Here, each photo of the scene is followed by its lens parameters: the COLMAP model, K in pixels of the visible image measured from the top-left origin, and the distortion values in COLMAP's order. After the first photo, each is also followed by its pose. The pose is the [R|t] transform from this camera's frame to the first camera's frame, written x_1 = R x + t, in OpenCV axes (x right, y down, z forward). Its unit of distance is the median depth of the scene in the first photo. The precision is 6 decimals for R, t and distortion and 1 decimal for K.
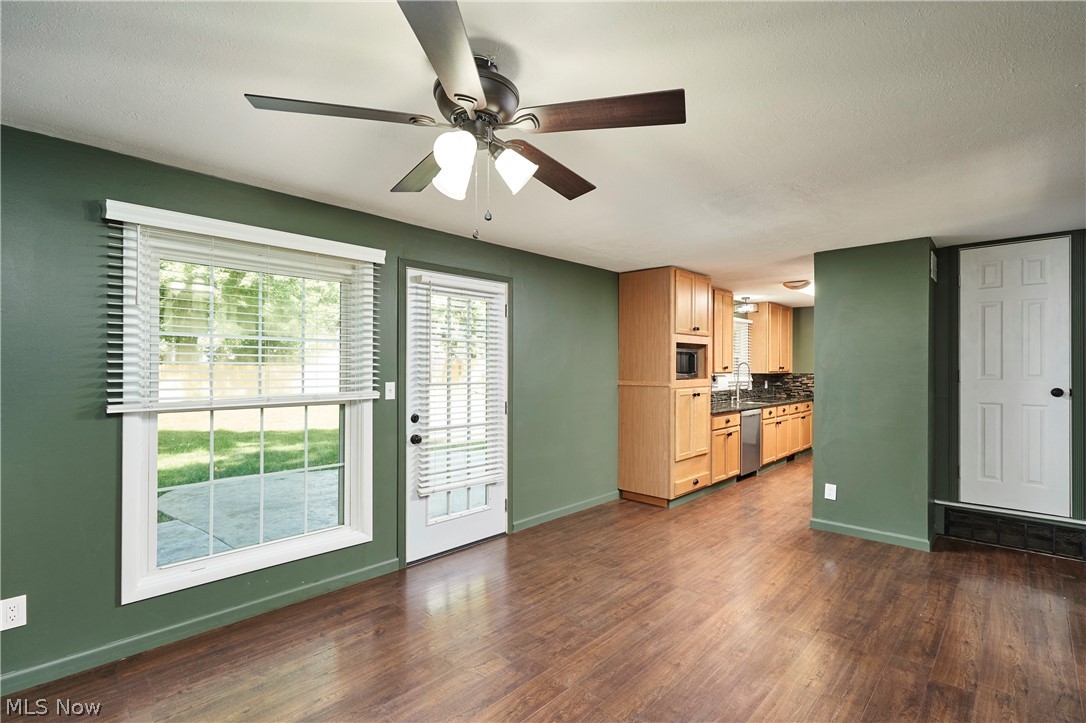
lens RADIAL K [[504.8, 0, 542.4], [0, 504.8, 364.3], [0, 0, 1]] dist [-0.000621, -0.000772]
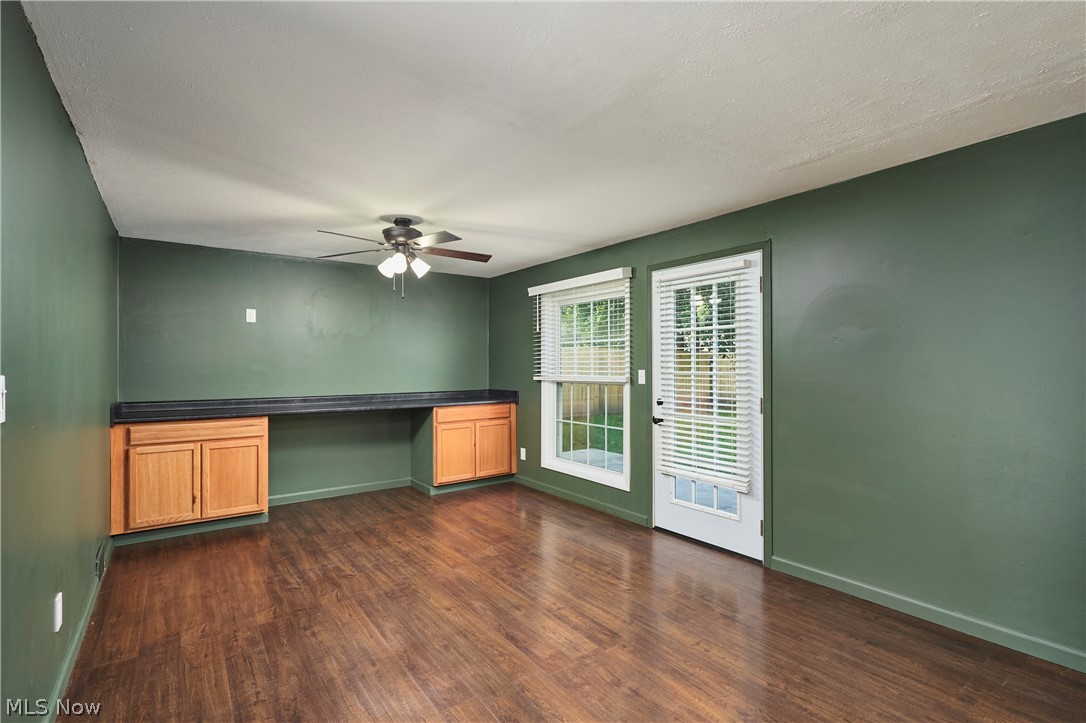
lens RADIAL K [[504.8, 0, 543.8], [0, 504.8, 364.4], [0, 0, 1]] dist [-0.000621, -0.000772]
pose [[-0.177769, -0.004005, -0.984064, 0.996571], [0.008381, 0.999949, -0.005584, 0.027961], [0.984036, -0.009240, -0.177727, 1.033518]]
